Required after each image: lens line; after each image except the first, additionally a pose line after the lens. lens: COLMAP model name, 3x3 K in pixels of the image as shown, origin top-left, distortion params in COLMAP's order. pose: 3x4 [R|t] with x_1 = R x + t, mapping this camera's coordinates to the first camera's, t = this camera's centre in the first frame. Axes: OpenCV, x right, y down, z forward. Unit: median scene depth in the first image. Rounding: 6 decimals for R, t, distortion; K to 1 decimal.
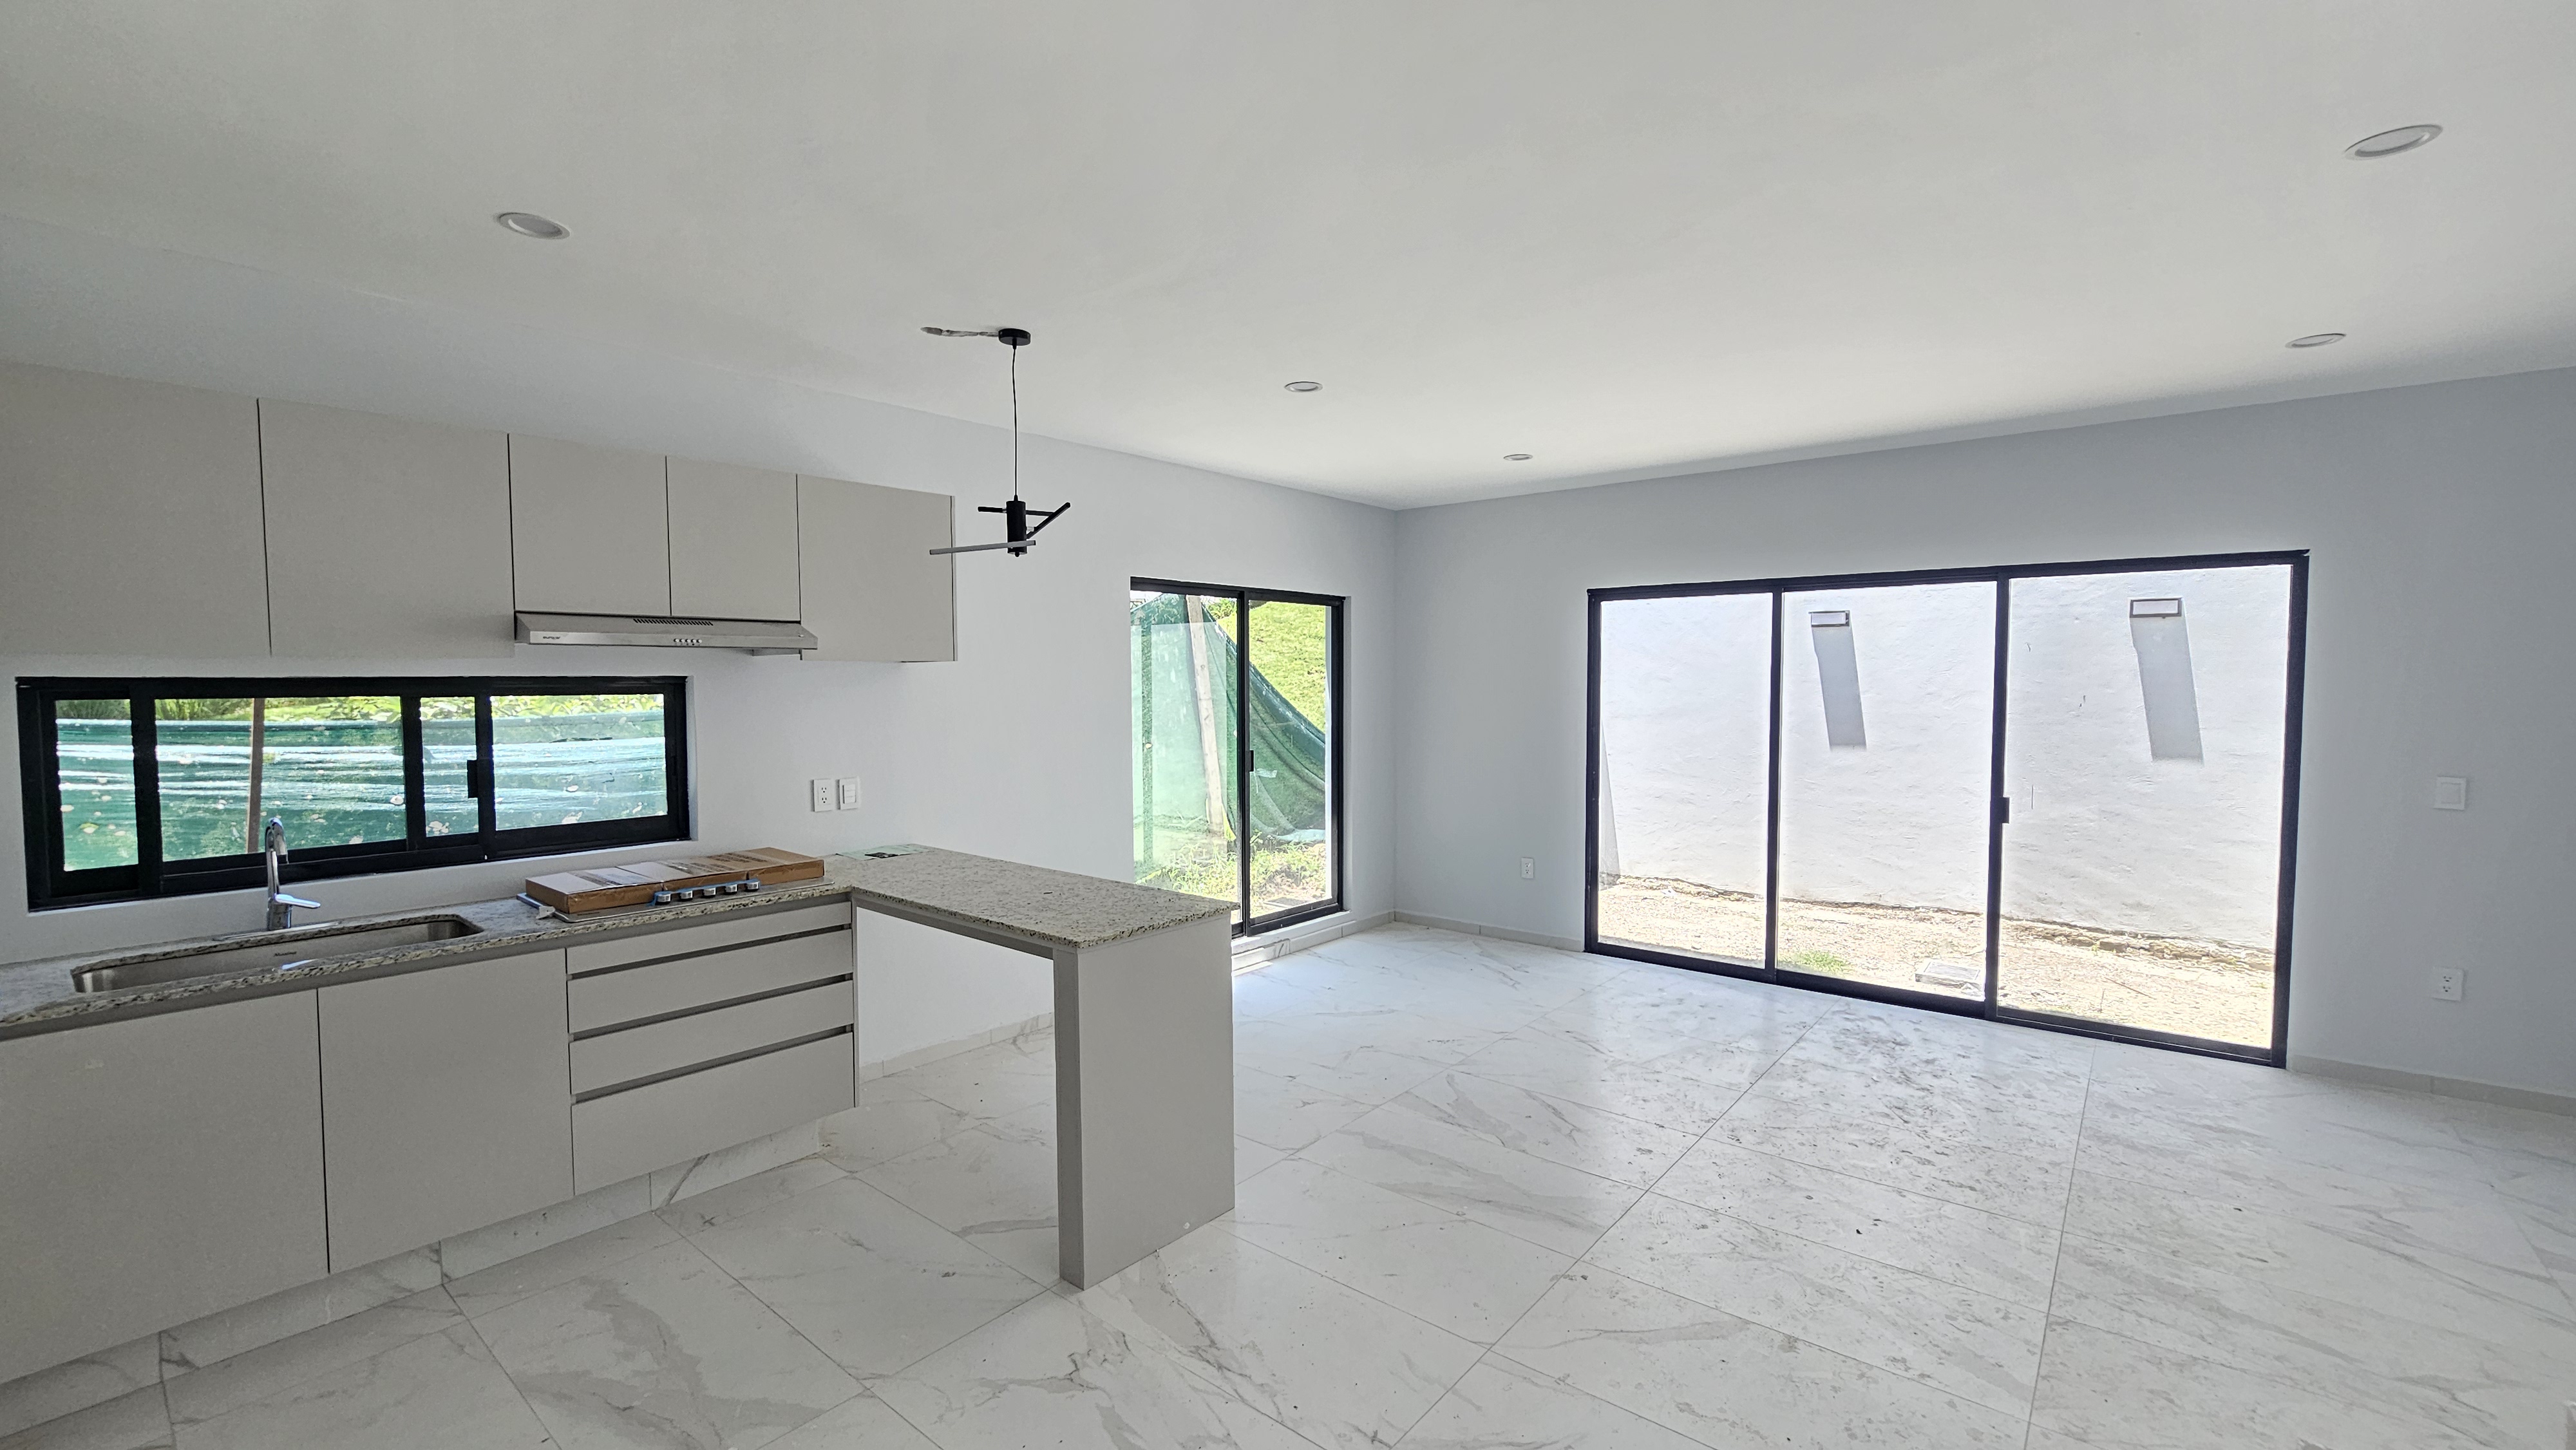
lens RADIAL K [[1064.7, 0, 1287.7], [0, 1064.7, 725.5], [0, 0, 1]] dist [-0.005898, 0.001422]
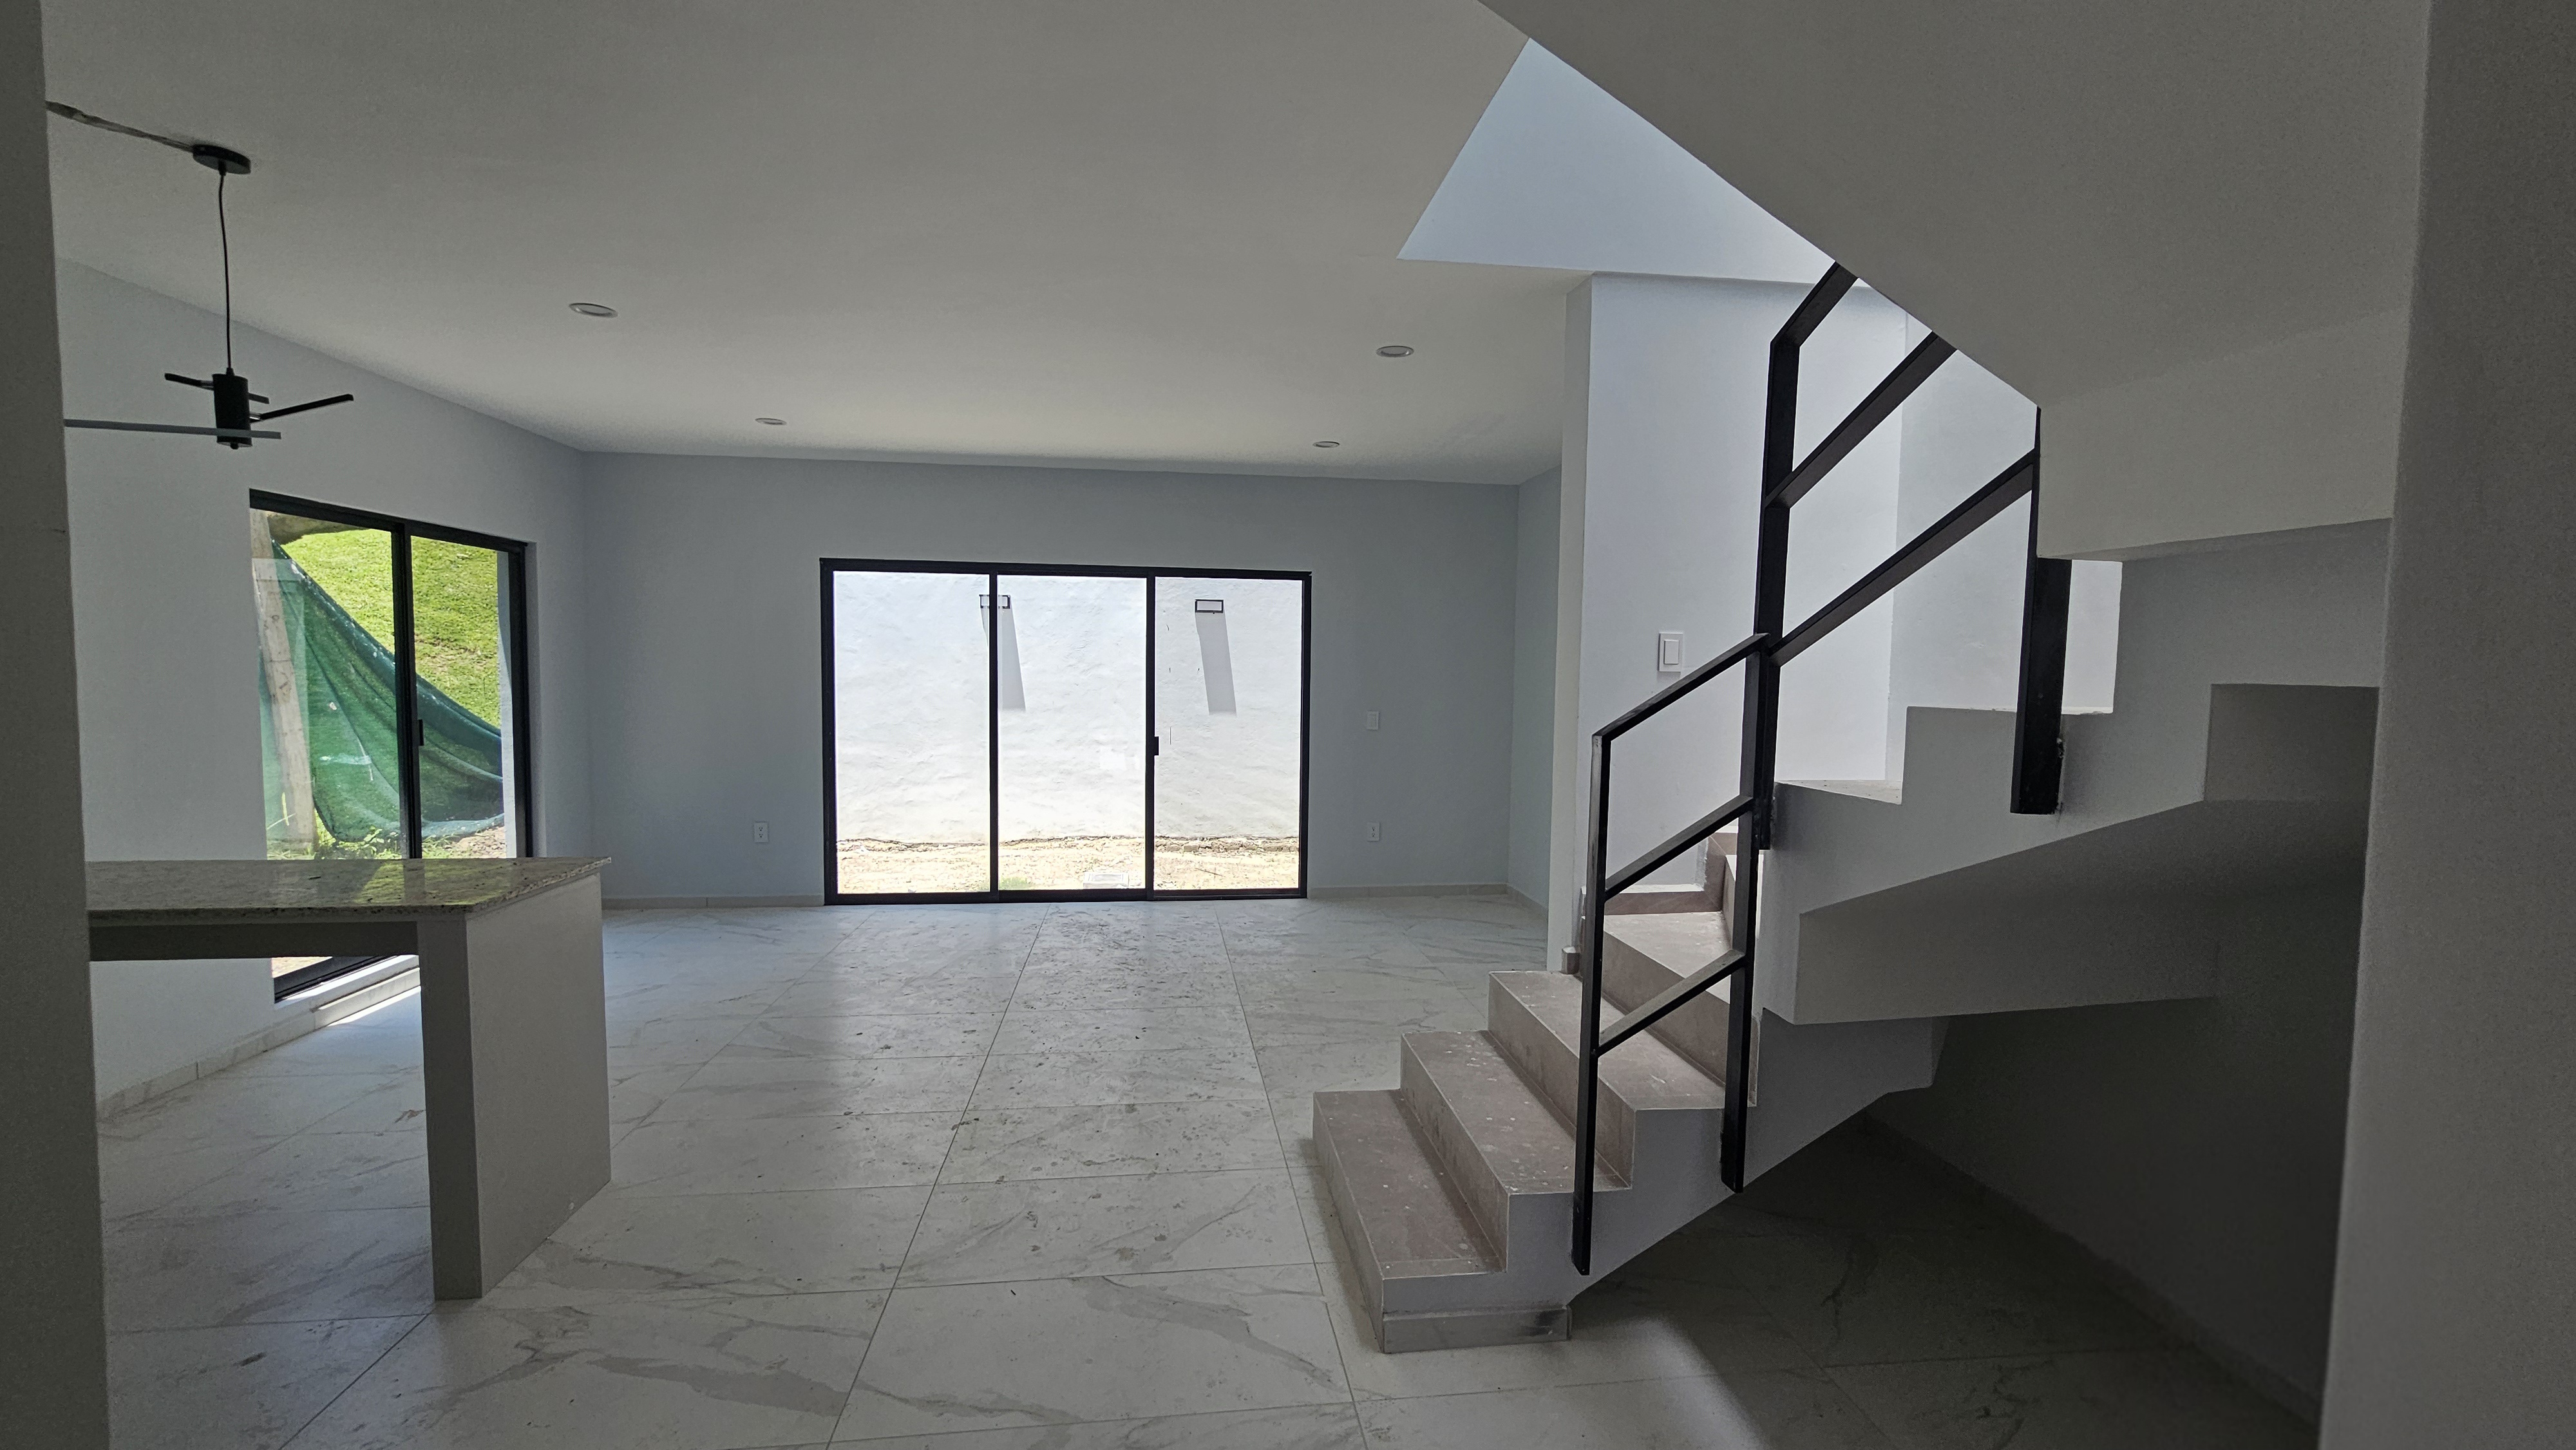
lens RADIAL K [[1064.7, 0, 1292.4], [0, 1064.7, 726.6], [0, 0, 1]] dist [-0.005898, 0.001422]
pose [[0.675783, -0.029000, 0.736530, -0.261296], [0.018509, 0.999578, 0.022374, 0.032933], [-0.736868, -0.001488, 0.676035, -0.069171]]
